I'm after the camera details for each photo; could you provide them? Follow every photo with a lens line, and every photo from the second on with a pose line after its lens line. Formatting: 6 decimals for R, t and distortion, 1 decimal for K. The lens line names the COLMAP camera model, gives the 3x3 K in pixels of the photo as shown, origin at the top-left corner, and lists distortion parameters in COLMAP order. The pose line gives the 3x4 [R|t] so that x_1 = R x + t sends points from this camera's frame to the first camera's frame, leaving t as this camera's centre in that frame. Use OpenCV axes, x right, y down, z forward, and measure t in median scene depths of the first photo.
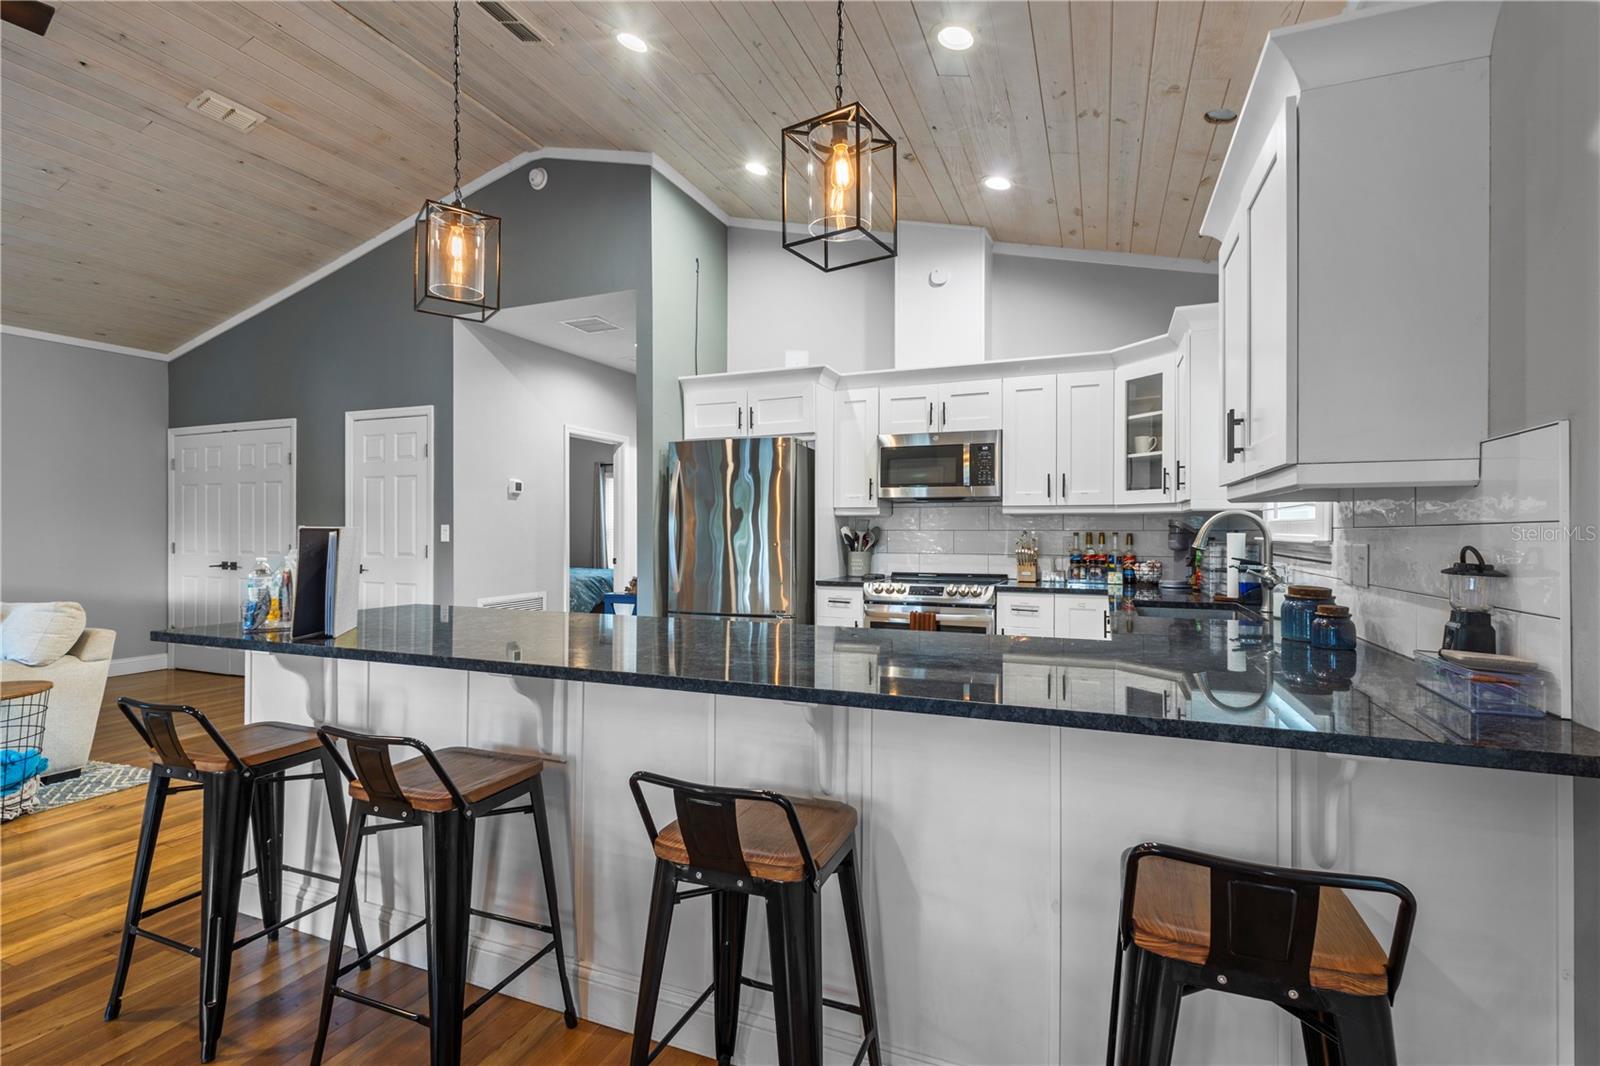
lens RADIAL K [[732.2, 0, 806.7], [0, 732.2, 529.9], [0, 0, 1]] dist [0.008520, -0.002703]
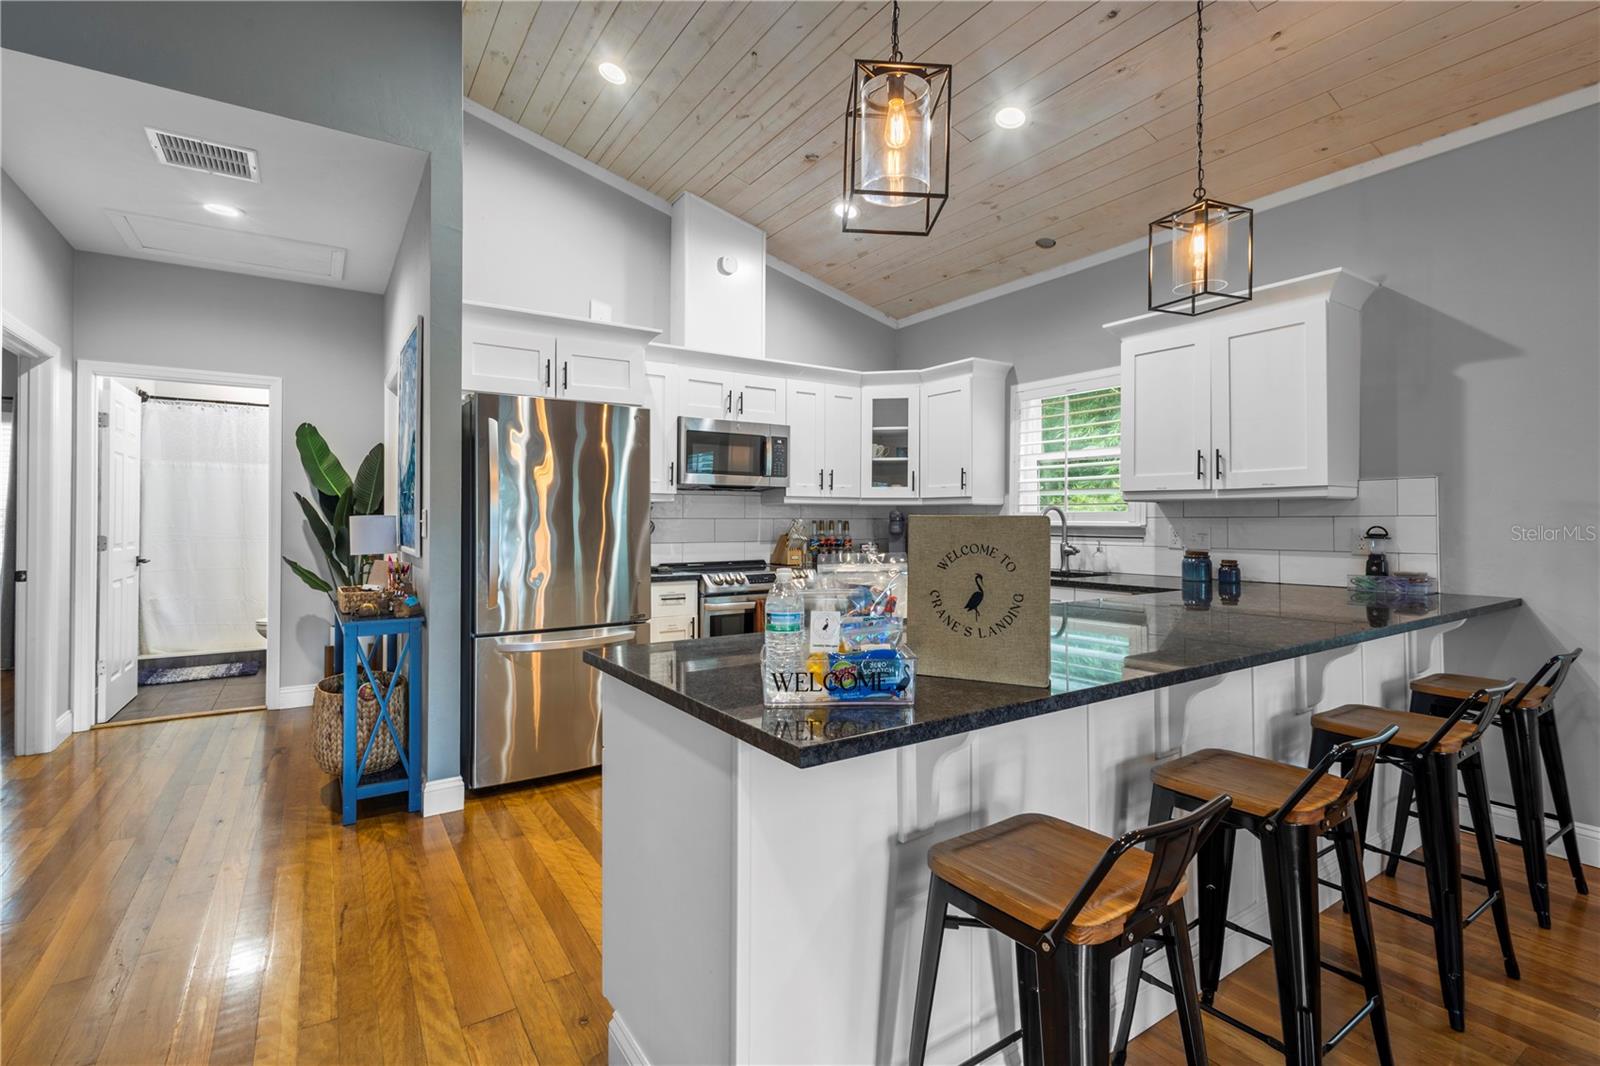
lens RADIAL K [[732.2, 0, 805.5], [0, 732.2, 510.9], [0, 0, 1]] dist [0.008520, -0.002703]
pose [[0.561626, 0.007252, 0.827359, -0.582592], [-0.000516, 0.999964, -0.008414, -0.001785], [-0.827391, 0.004298, 0.561610, 0.349825]]
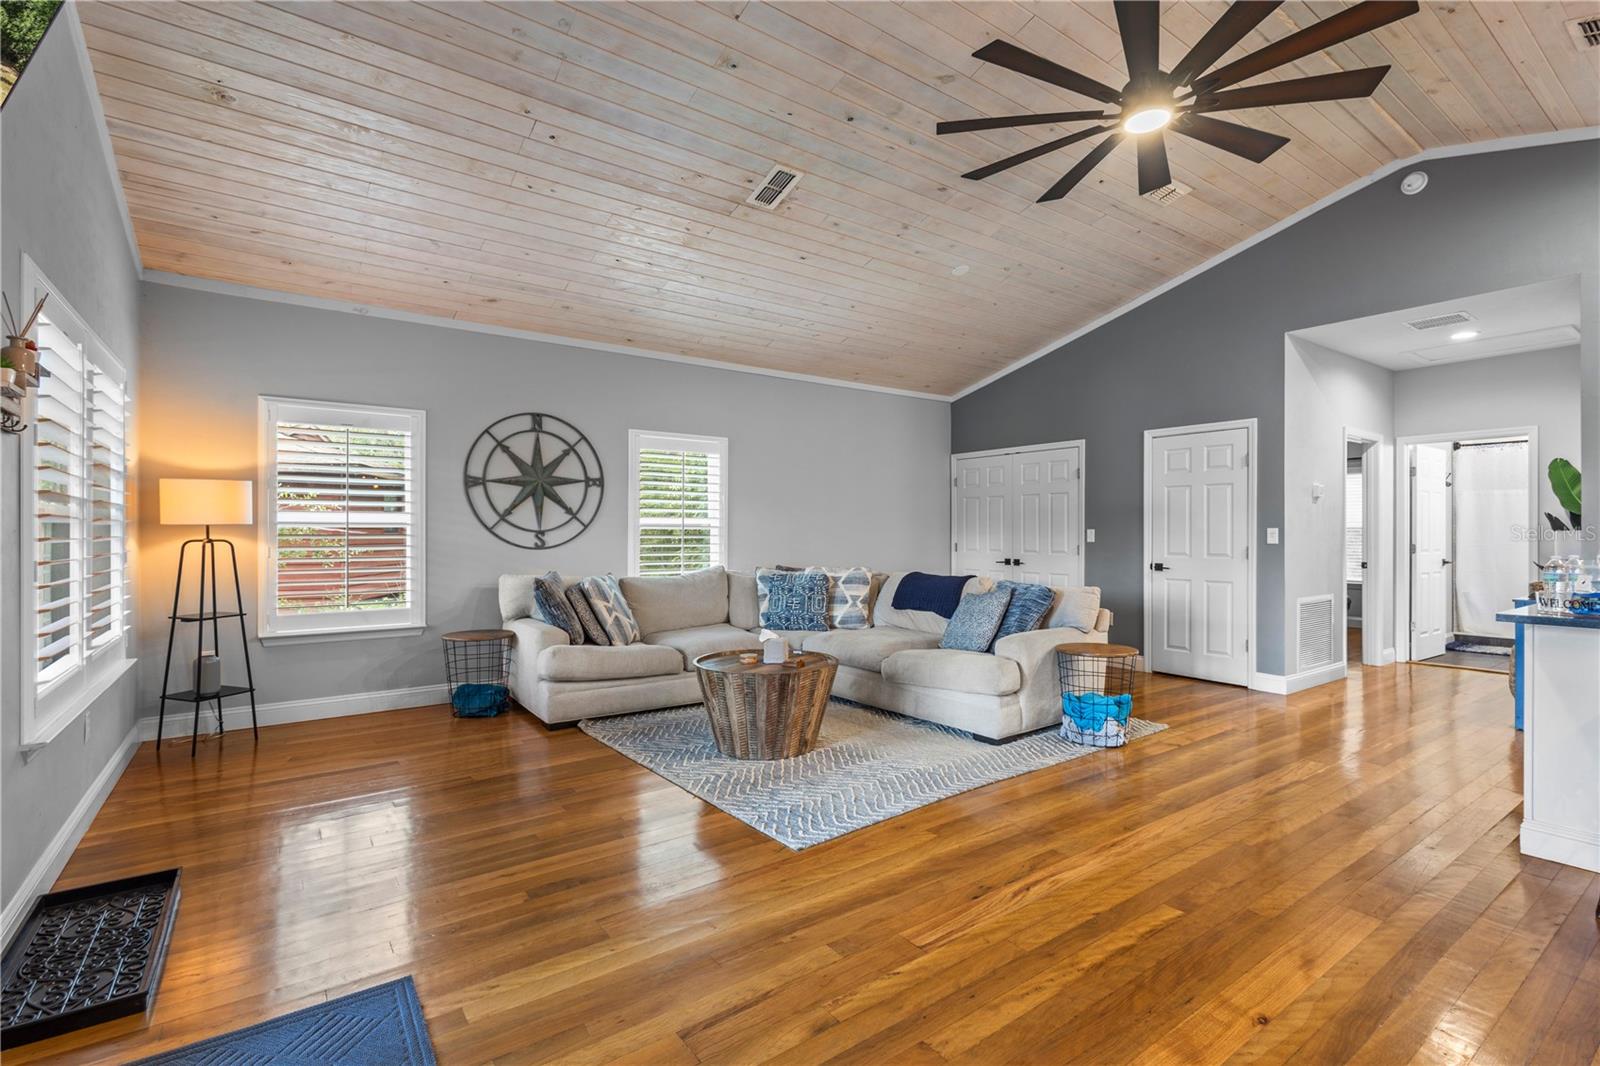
lens RADIAL K [[732.2, 0, 804.5], [0, 732.2, 537.7], [0, 0, 1]] dist [0.008520, -0.002703]
pose [[0.848907, 0.002894, -0.528535, -0.570081], [0.000738, 0.999978, 0.006660, -0.001097], [0.528542, -0.006043, 0.848885, -0.313334]]
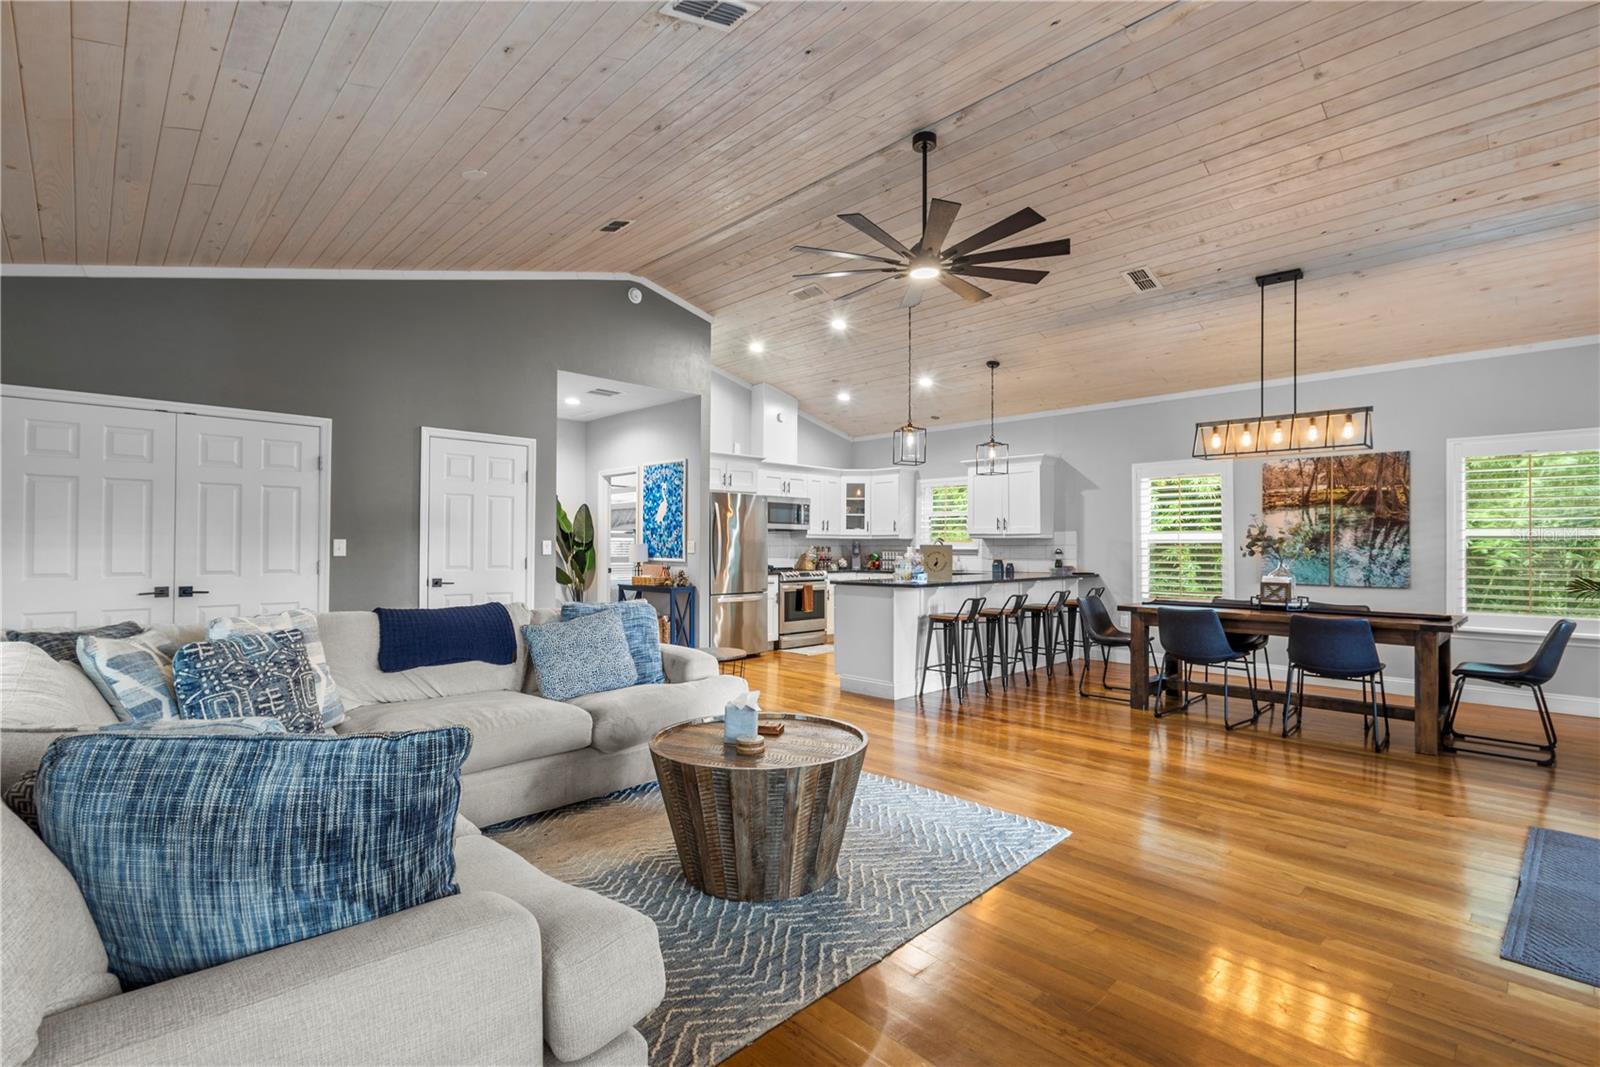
lens RADIAL K [[732.2, 0, 798.2], [0, 732.2, 530.6], [0, 0, 1]] dist [0.008520, -0.002703]
pose [[0.408146, 0.019167, 0.912716, -1.608472], [-0.003512, 0.999805, -0.019425, -0.001539], [-0.912910, 0.004723, 0.408134, 0.146475]]
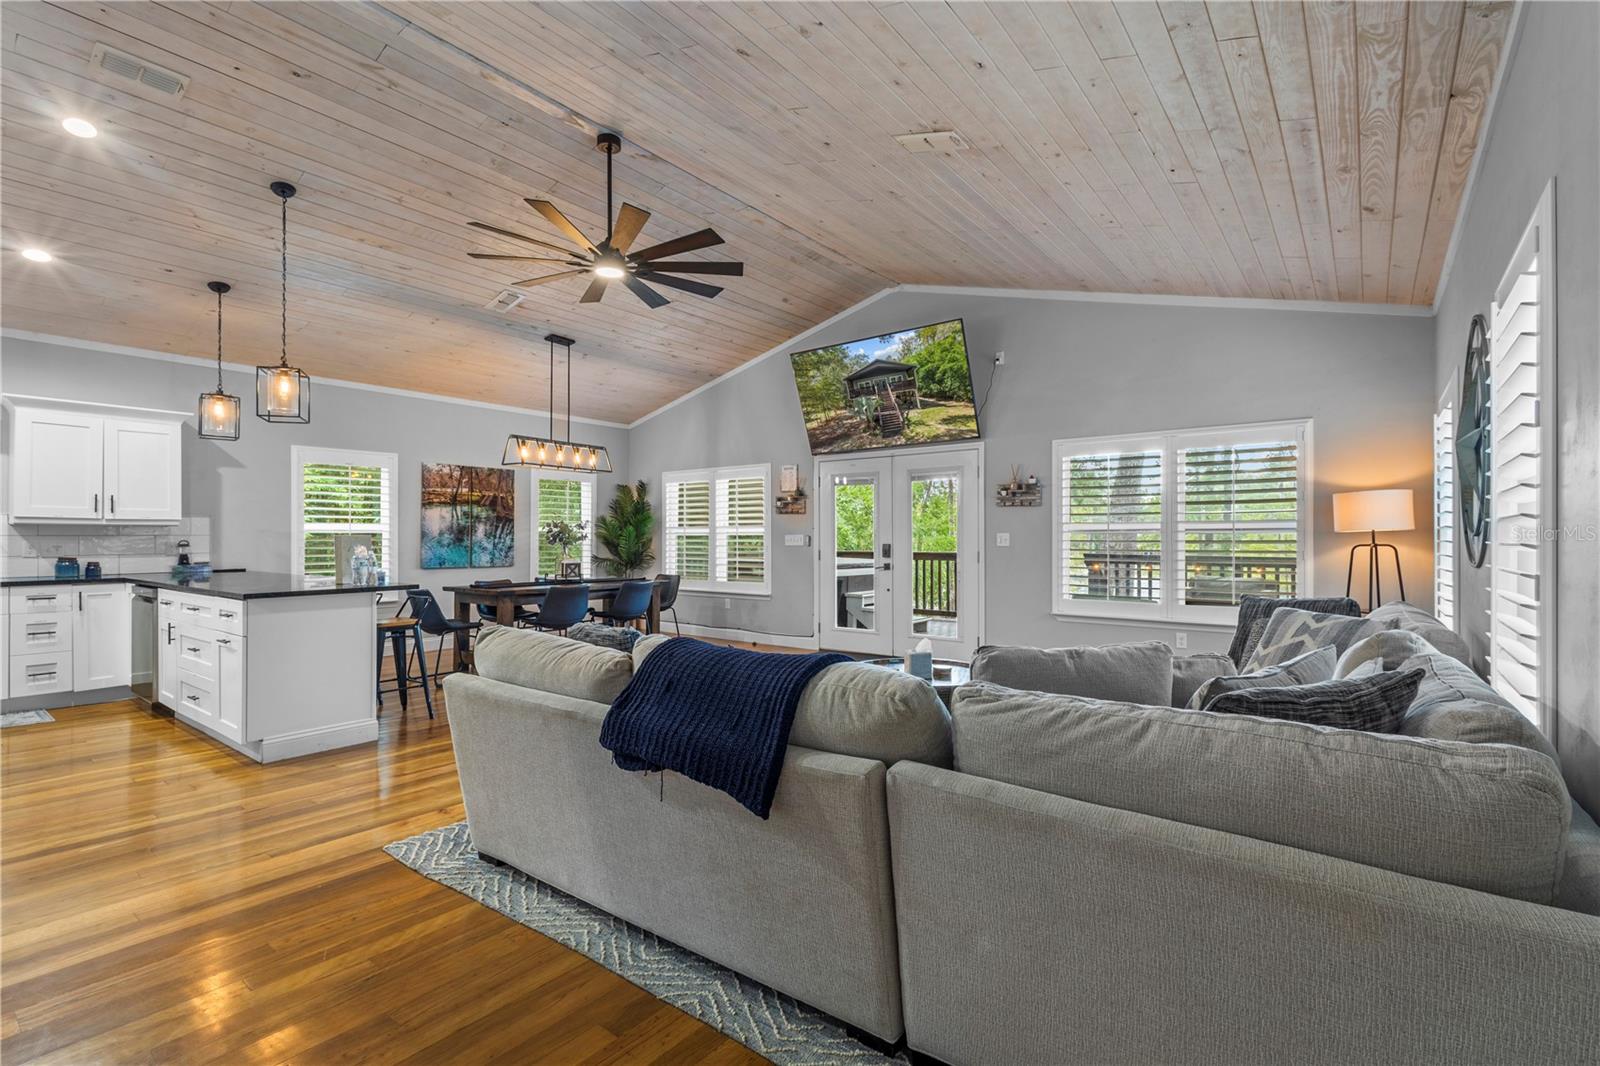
lens RADIAL K [[732.2, 0, 803.1], [0, 732.2, 533.5], [0, 0, 1]] dist [0.008520, -0.002703]
pose [[-0.963224, -0.000091, 0.268701, -1.182479], [-0.002150, 0.999971, -0.007370, 0.001262], [-0.268692, -0.007677, -0.963195, 1.283301]]
